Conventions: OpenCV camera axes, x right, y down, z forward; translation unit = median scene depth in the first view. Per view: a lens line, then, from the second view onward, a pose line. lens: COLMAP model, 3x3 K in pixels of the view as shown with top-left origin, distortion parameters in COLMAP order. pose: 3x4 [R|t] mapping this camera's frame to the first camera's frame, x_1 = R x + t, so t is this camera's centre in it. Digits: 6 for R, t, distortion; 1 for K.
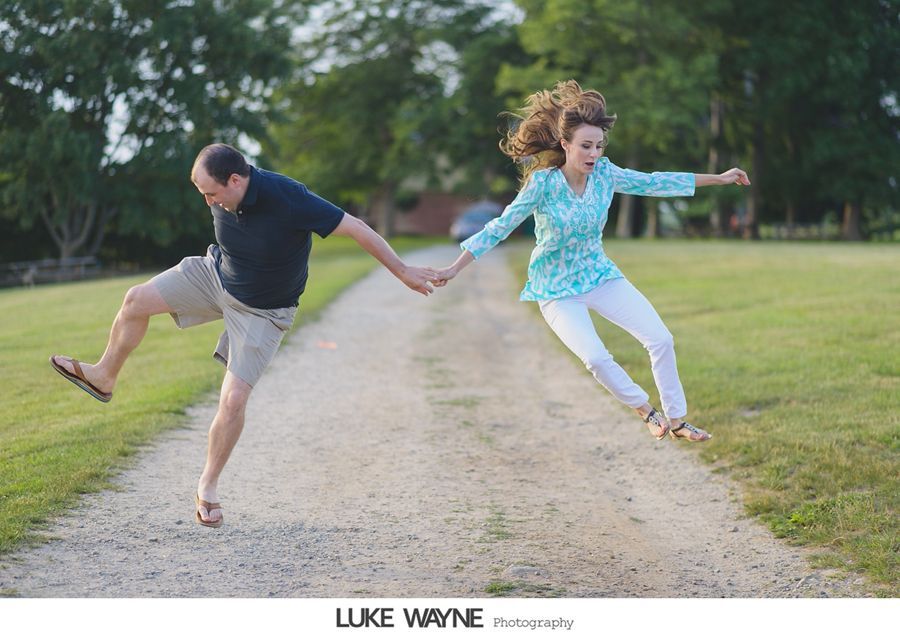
lens RADIAL K [[2225.3, 0, 450.0], [0, 2225.3, 317.0], [0, 0, 1]] dist [0.005617, -0.215788]
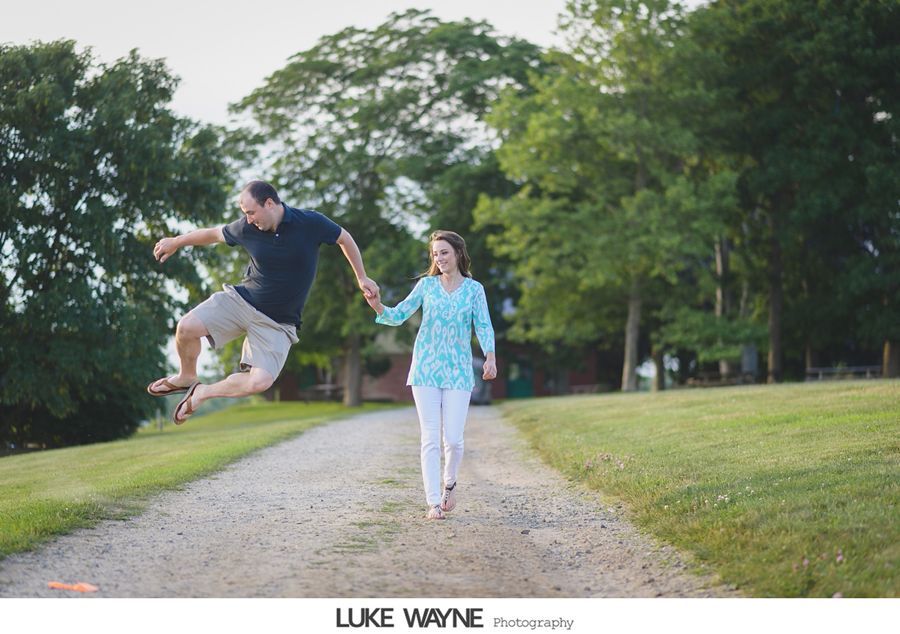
lens RADIAL K [[2225.3, 0, 450.0], [0, 2225.3, 317.0], [0, 0, 1]] dist [0.005617, -0.215788]
pose [[0.999249, -0.037159, 0.011010, 0.001632], [0.037909, 0.996204, -0.078355, -0.000004], [-0.008056, 0.078714, 0.996865, 0.199534]]
